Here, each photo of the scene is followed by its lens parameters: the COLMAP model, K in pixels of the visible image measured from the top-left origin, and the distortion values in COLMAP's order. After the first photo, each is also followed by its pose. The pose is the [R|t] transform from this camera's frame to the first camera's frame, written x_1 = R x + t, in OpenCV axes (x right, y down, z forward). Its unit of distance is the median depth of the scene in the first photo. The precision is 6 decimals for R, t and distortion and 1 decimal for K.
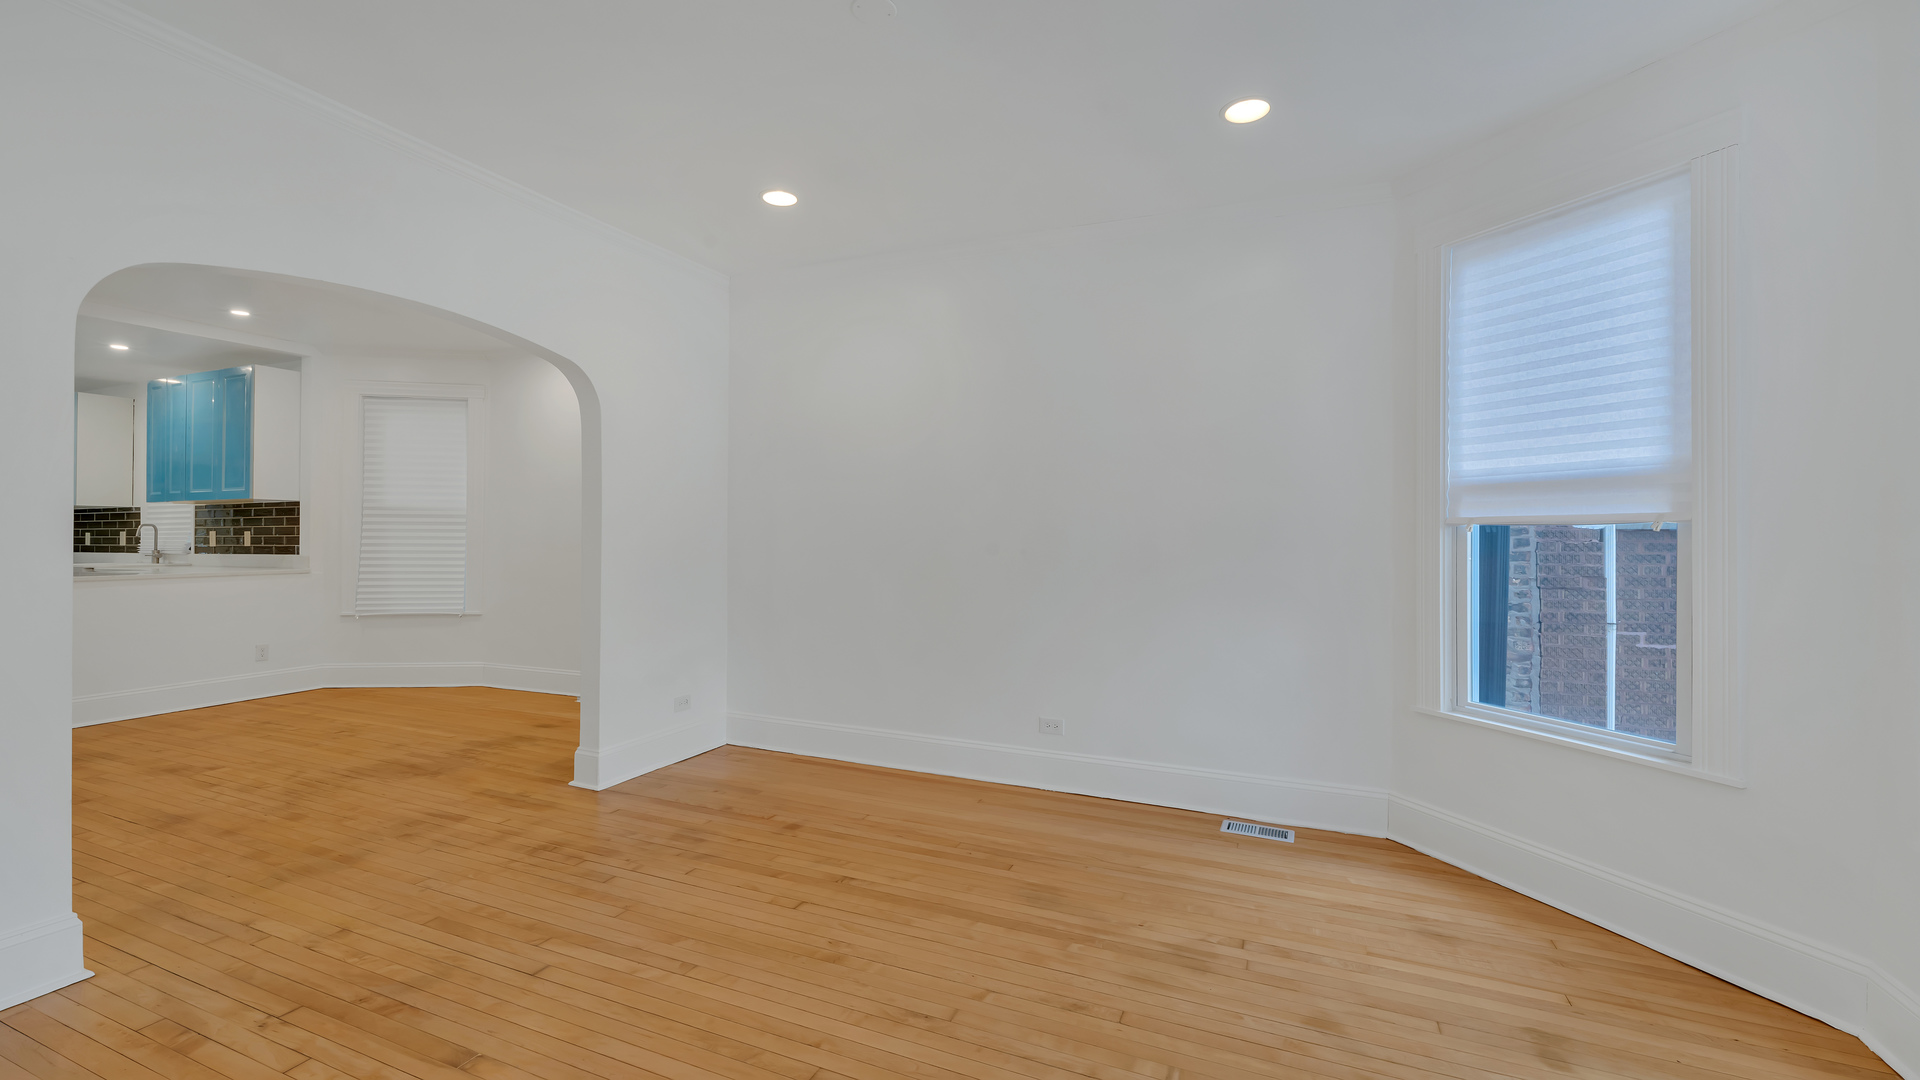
lens RADIAL K [[783.2, 0, 953.6], [0, 783.2, 529.2], [0, 0, 1]] dist [-0.000197, -0.000075]
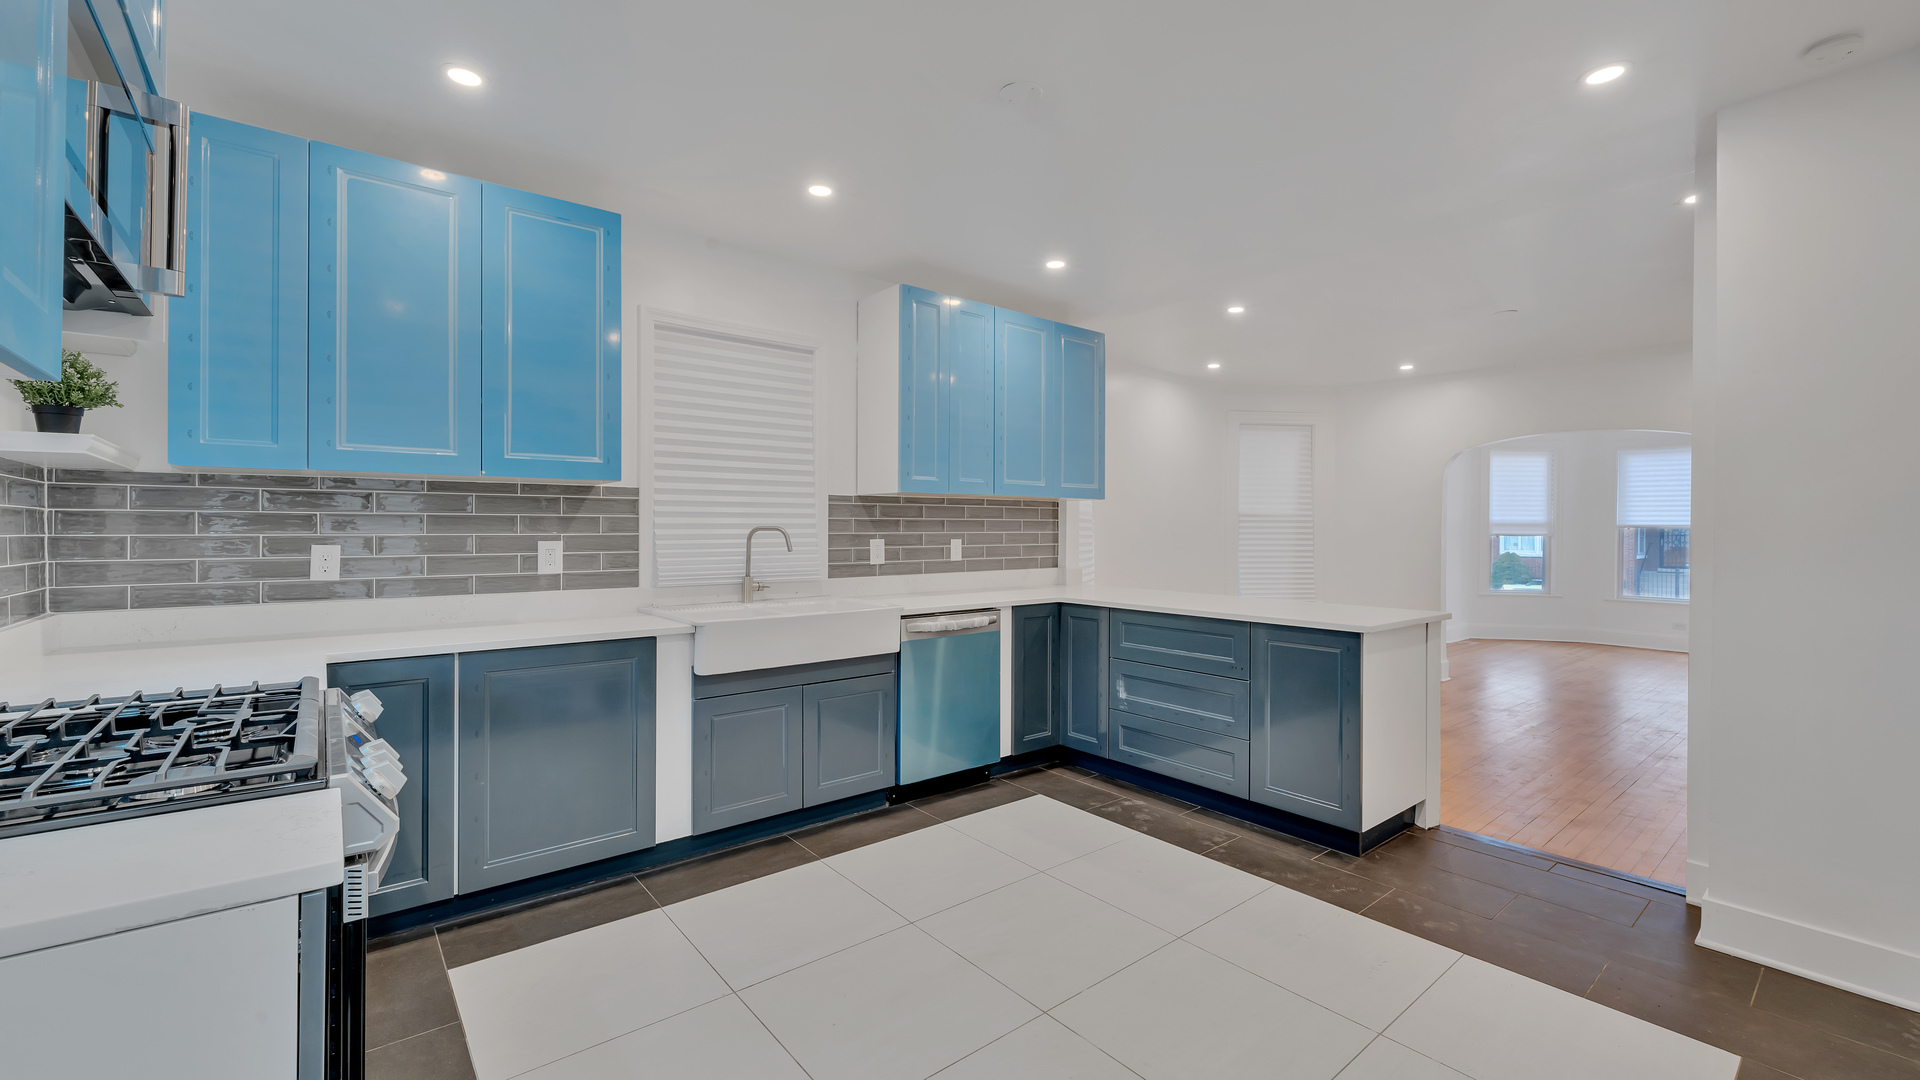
lens RADIAL K [[778.2, 0, 962.0], [0, 778.2, 542.8], [0, 0, 1]] dist [0.000444, -0.000296]
pose [[0.462123, -0.010757, 0.886751, -1.532836], [-0.008135, 0.999833, 0.016368, -0.005276], [-0.886779, -0.014778, 0.461958, 0.697650]]
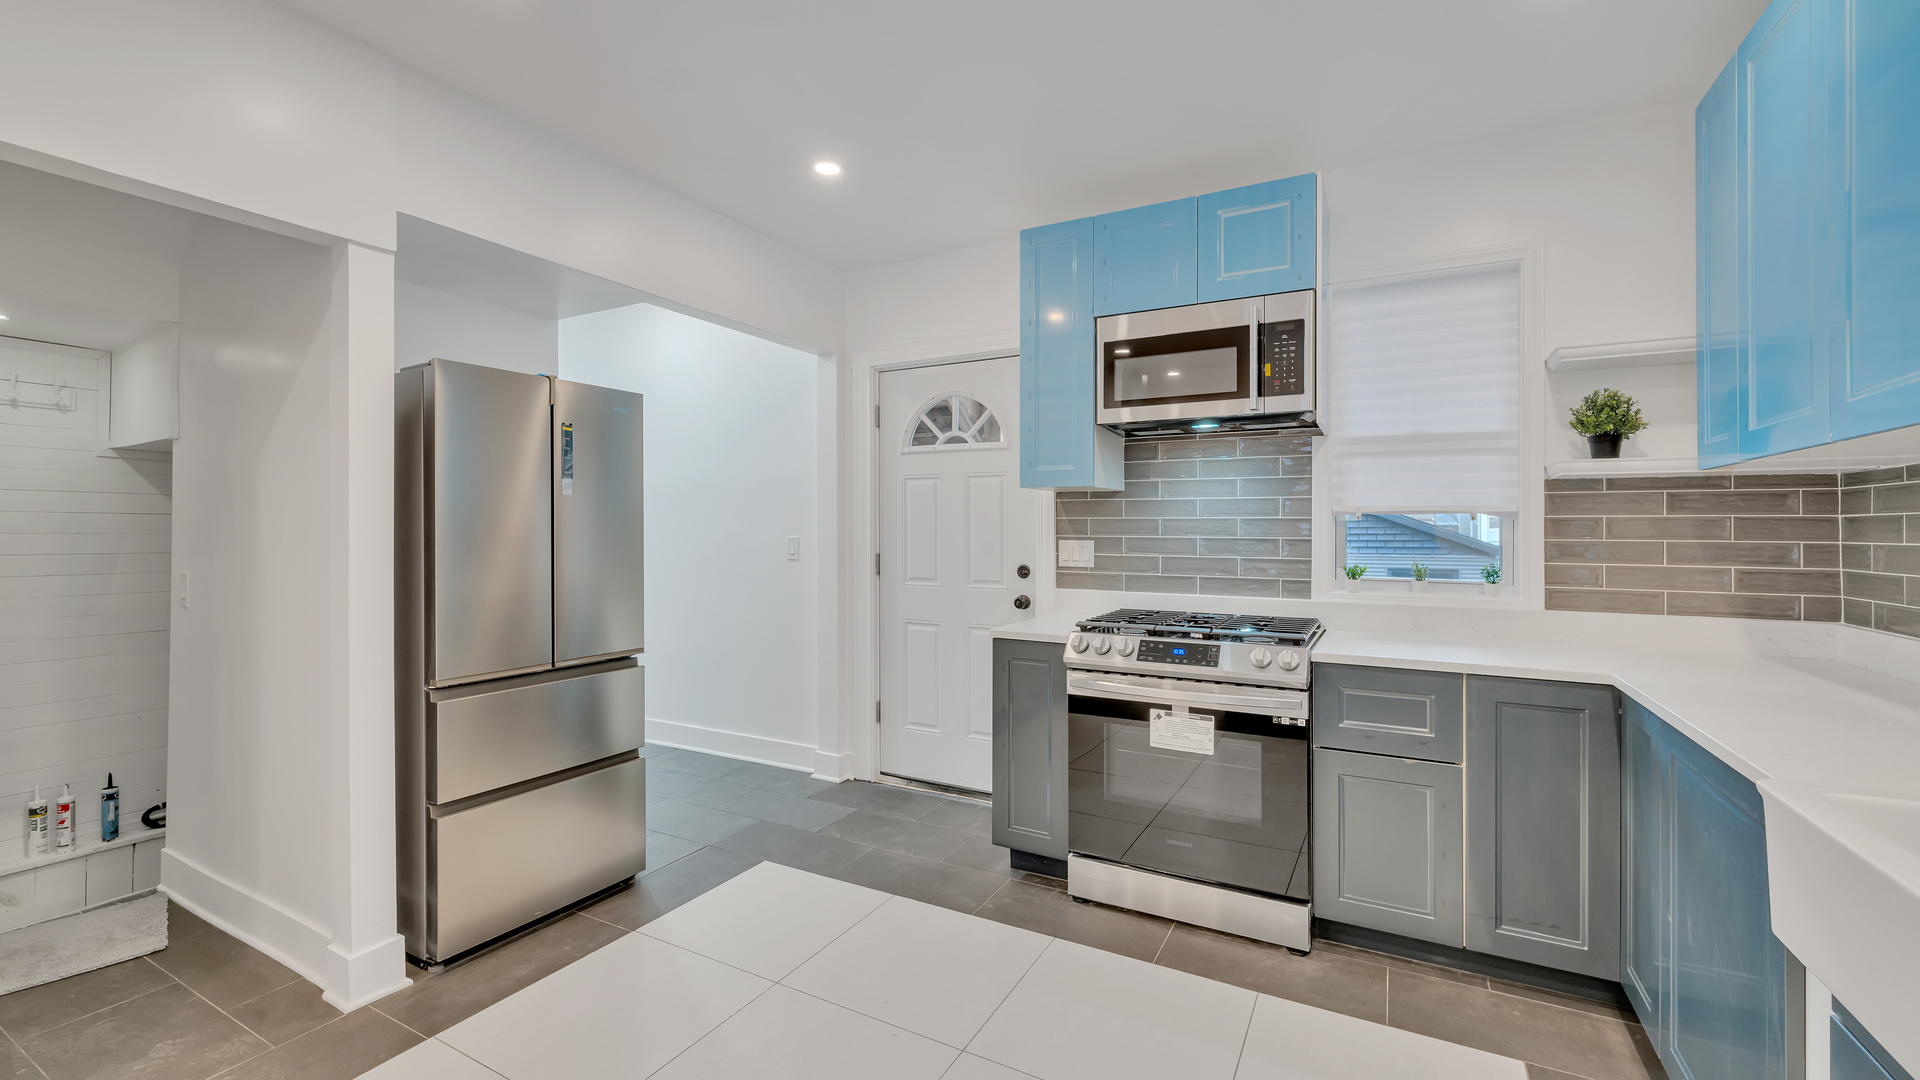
lens RADIAL K [[783.2, 0, 953.6], [0, 783.2, 529.2], [0, 0, 1]] dist [-0.000197, -0.000075]
pose [[-0.101528, -0.003742, -0.994826, -1.019797], [0.008423, 0.999954, -0.004621, -0.007324], [0.994797, -0.008849, -0.101492, 0.871676]]
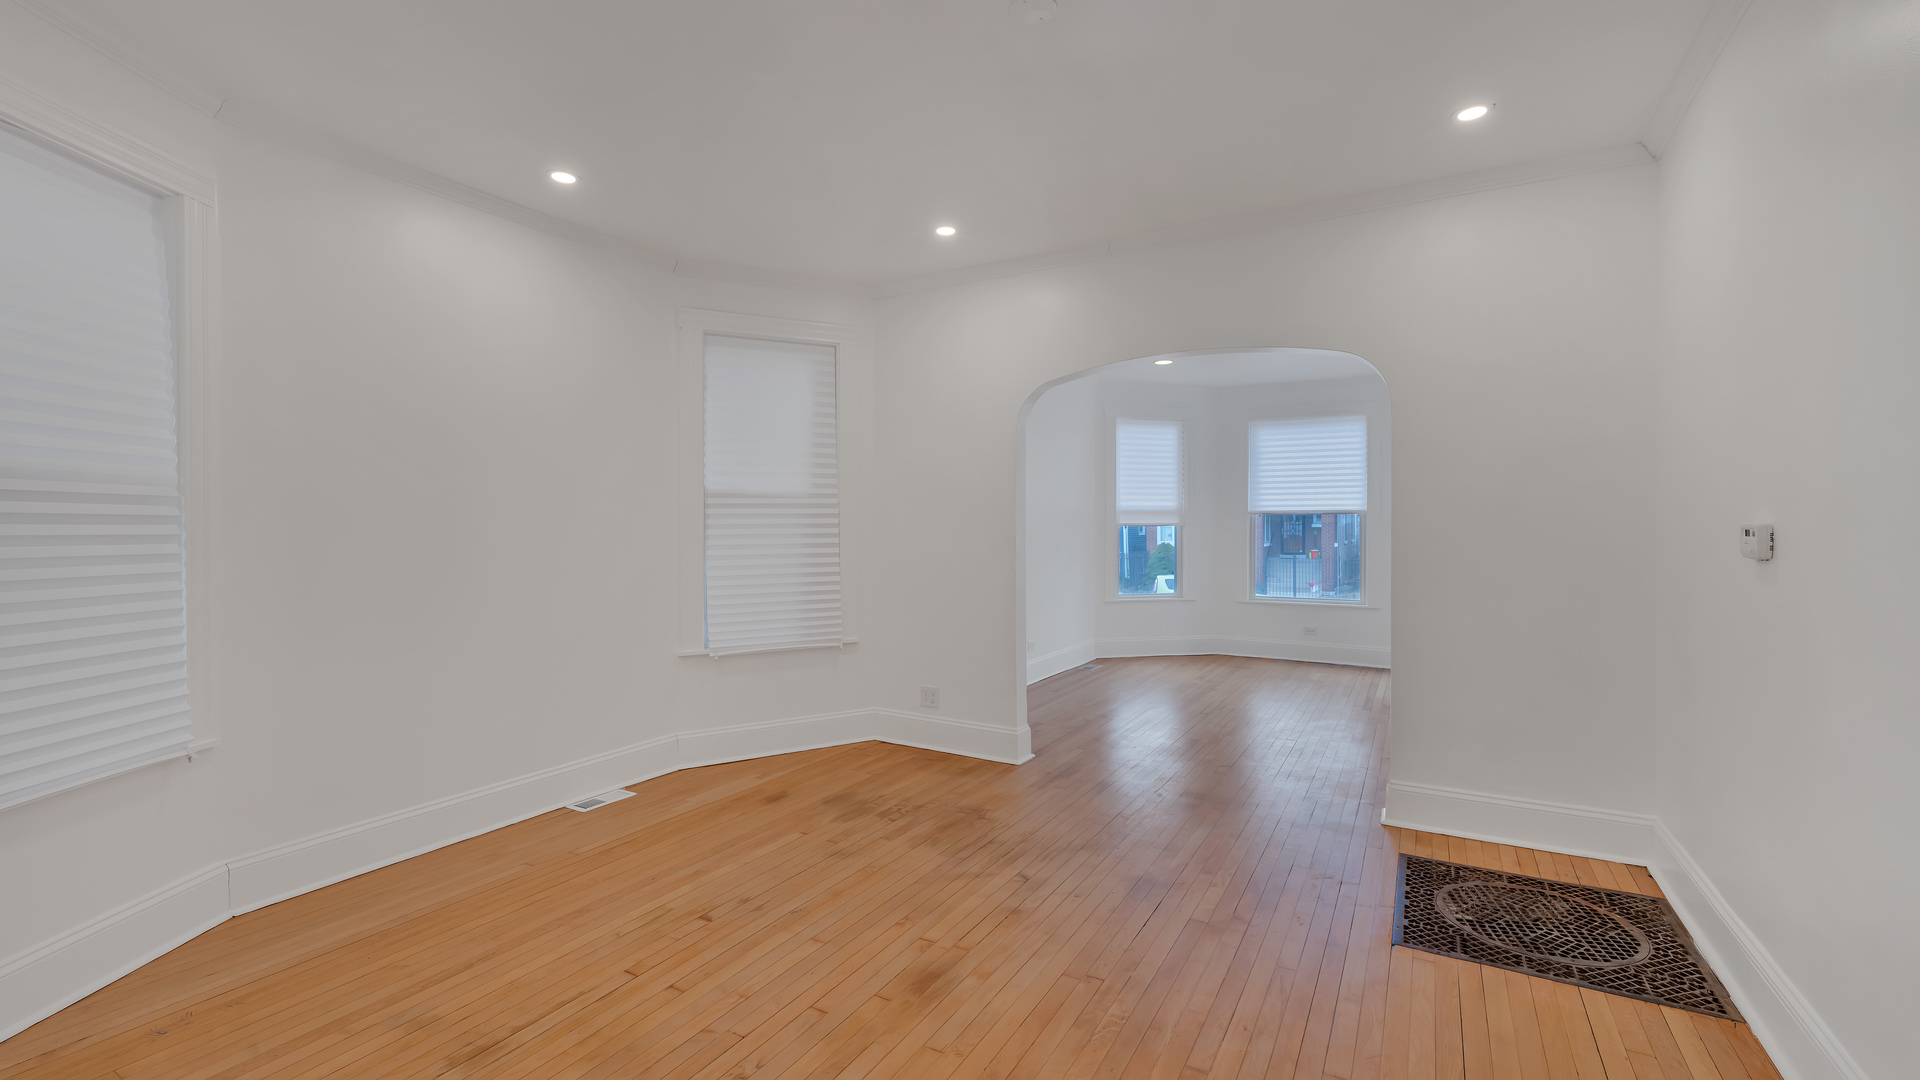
lens RADIAL K [[778.2, 0, 962.0], [0, 778.2, 542.8], [0, 0, 1]] dist [0.000444, -0.000296]
pose [[0.132957, -0.024898, 0.990809, -0.959918], [-0.002124, 0.999675, 0.025405, -0.006826], [-0.991119, -0.005483, 0.132861, 0.570402]]
